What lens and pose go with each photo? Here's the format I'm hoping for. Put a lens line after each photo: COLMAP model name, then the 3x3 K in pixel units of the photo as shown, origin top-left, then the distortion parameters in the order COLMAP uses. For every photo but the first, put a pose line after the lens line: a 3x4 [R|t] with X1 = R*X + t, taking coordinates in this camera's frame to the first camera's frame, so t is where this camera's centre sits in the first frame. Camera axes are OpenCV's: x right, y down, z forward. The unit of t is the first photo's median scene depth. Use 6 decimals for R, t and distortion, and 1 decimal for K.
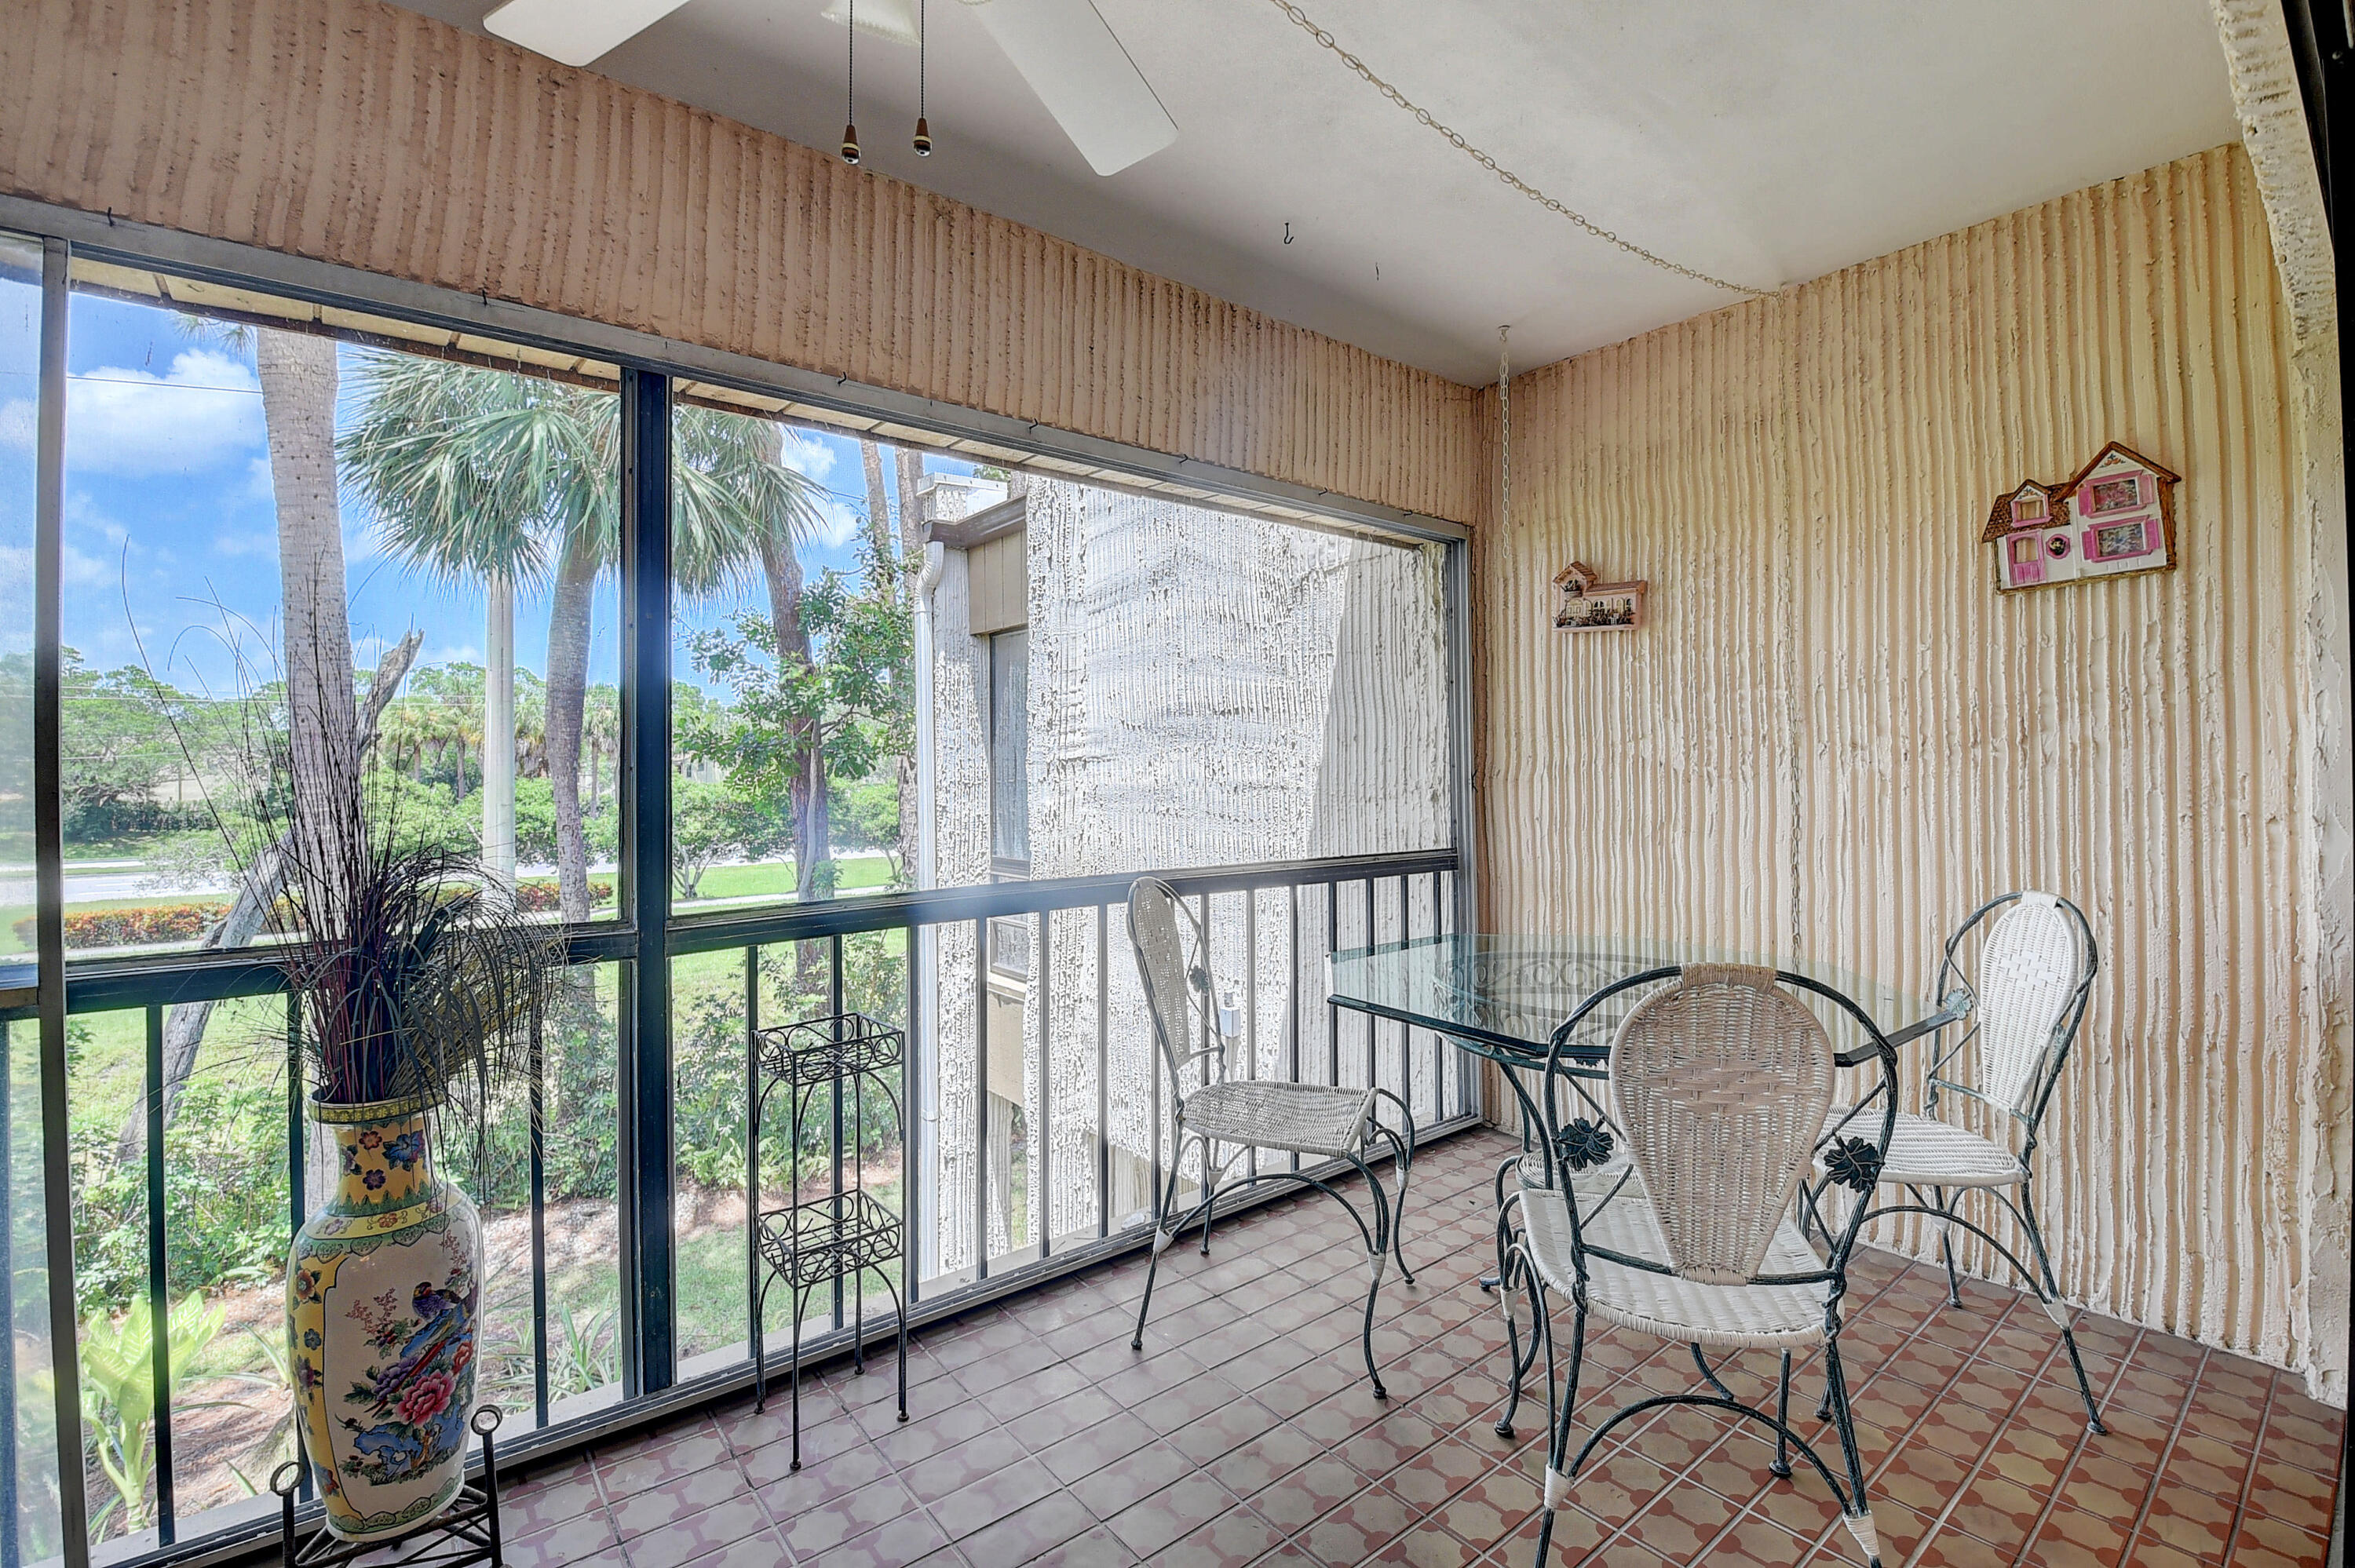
lens RADIAL K [[1038.6, 0, 1167.3], [0, 1038.6, 754.8], [0, 0, 1]] dist [0.009724, -0.020905]
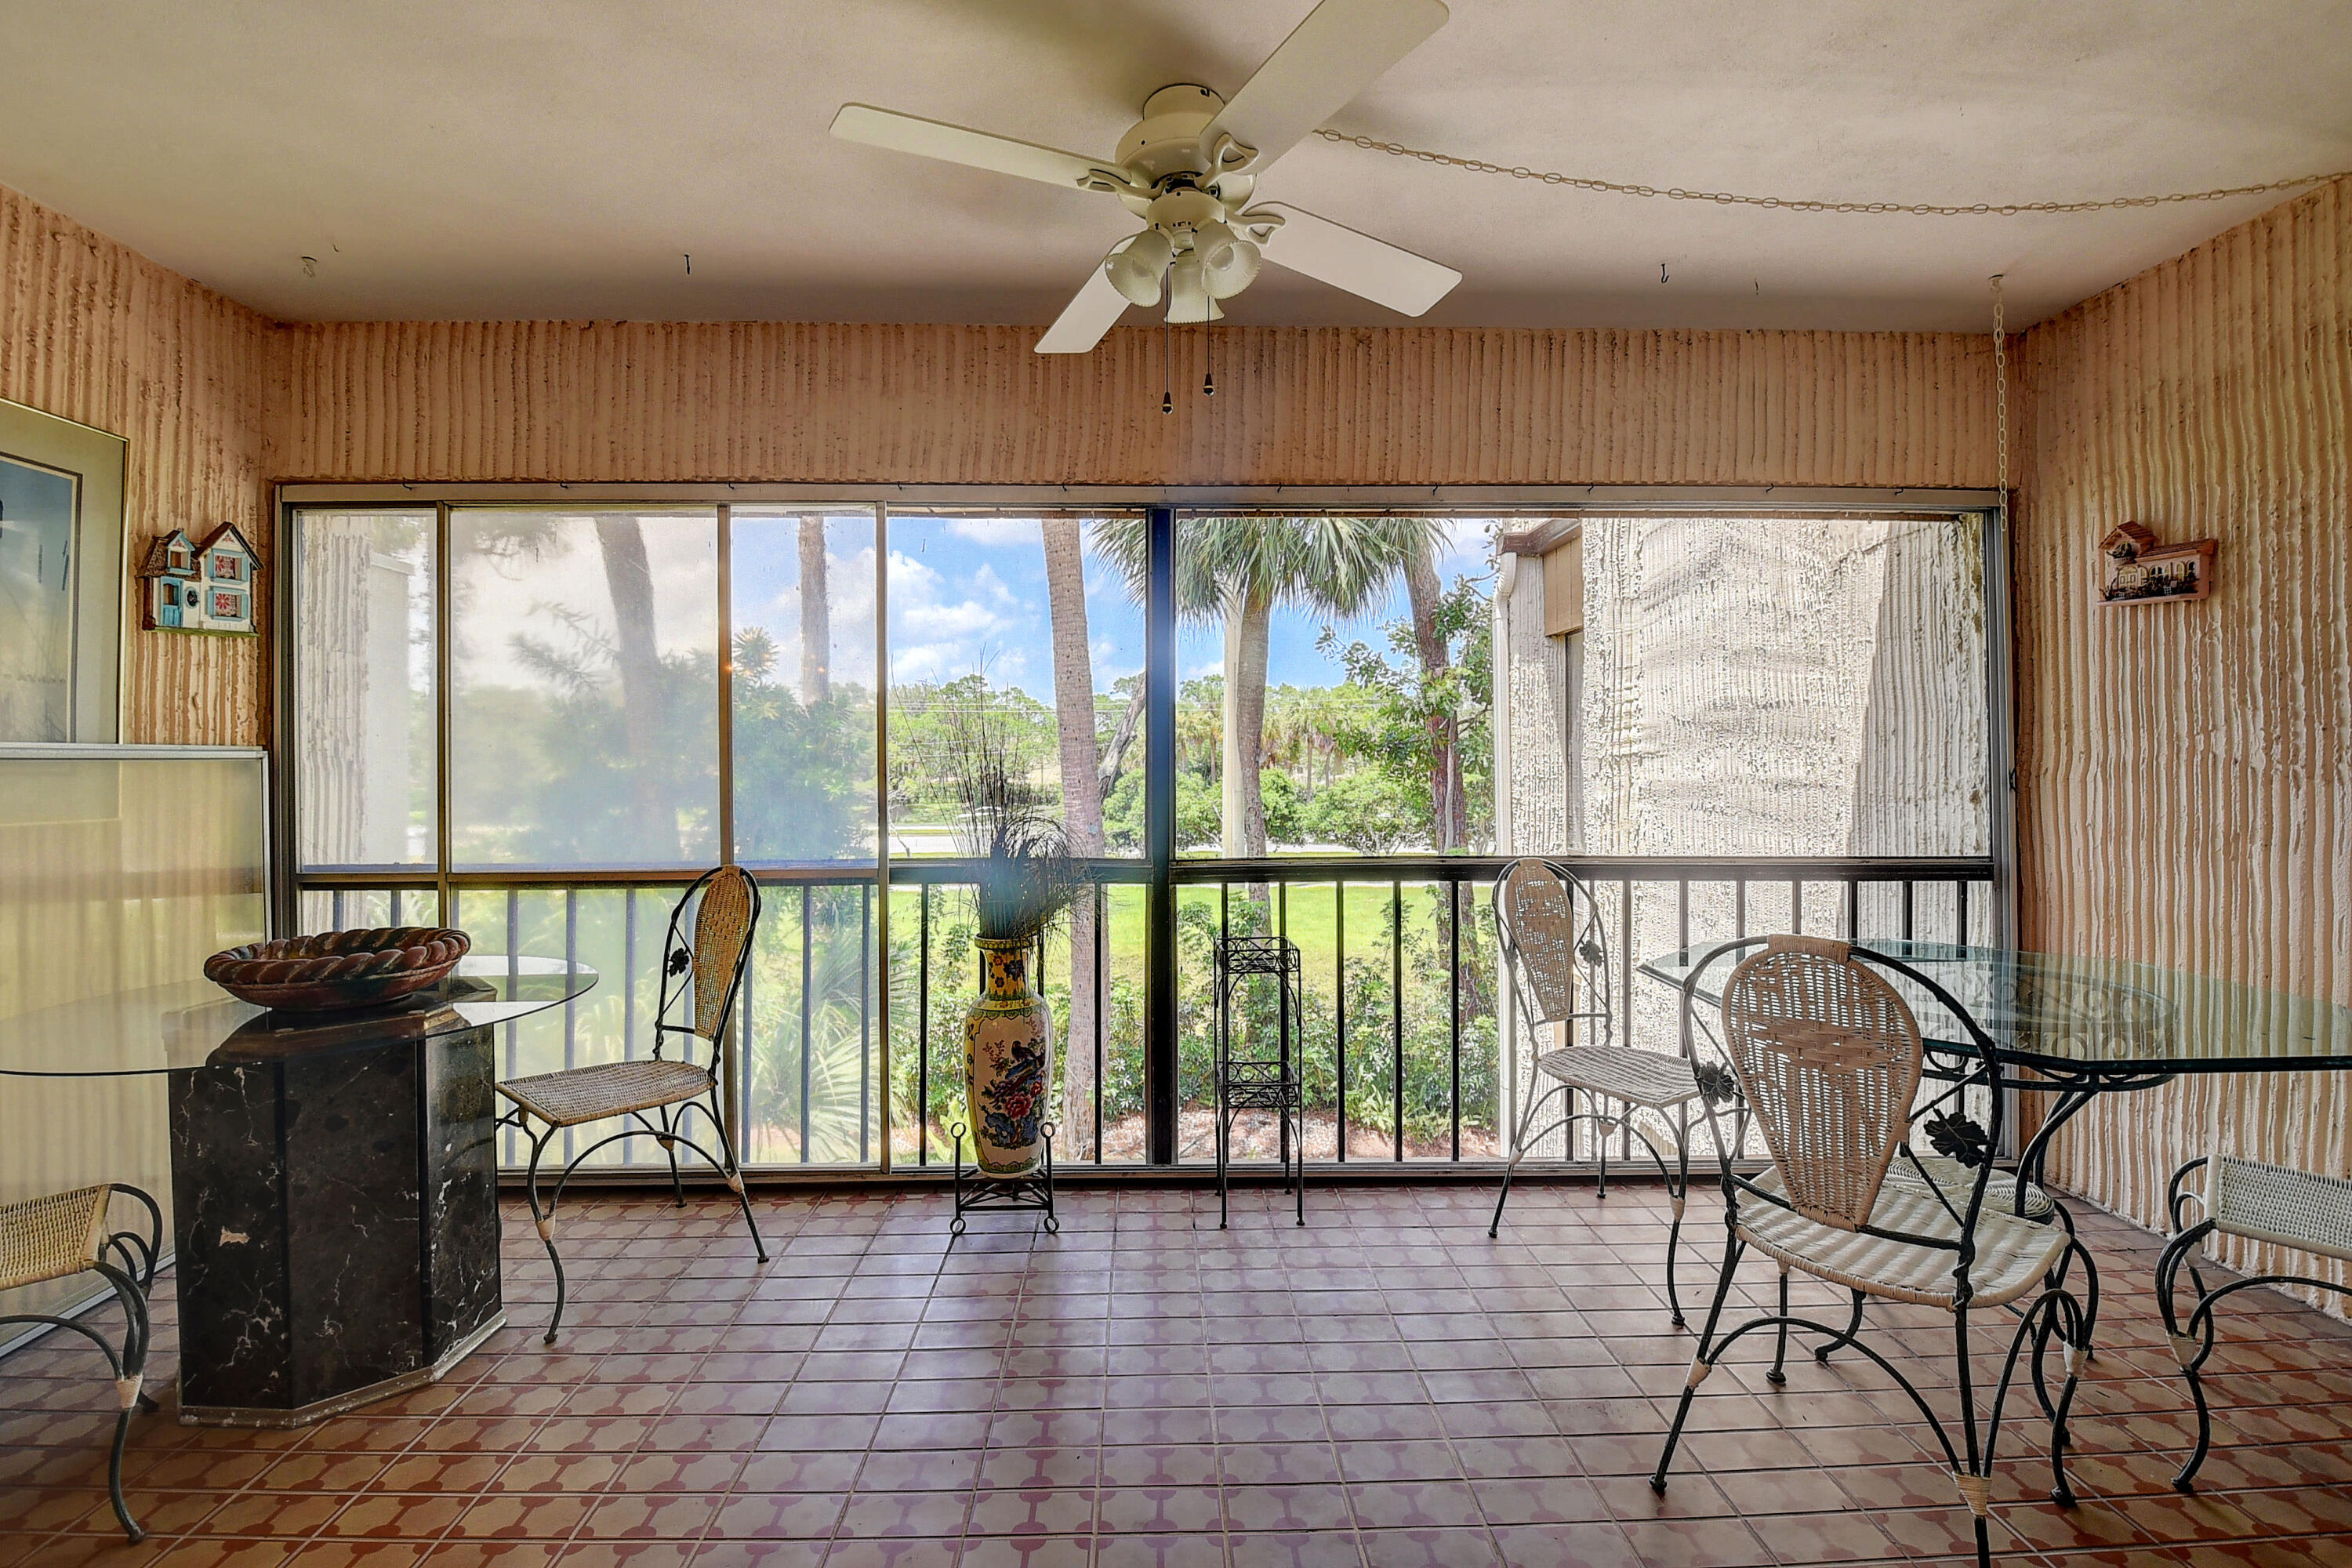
lens RADIAL K [[1037.4, 0, 1165.9], [0, 1037.4, 754.9], [0, 0, 1]] dist [0.009724, -0.020905]
pose [[0.796575, -0.001062, -0.604539, 0.280013], [0.004729, 0.999979, 0.004476, -0.003812], [0.604521, -0.006424, 0.796563, -0.143731]]
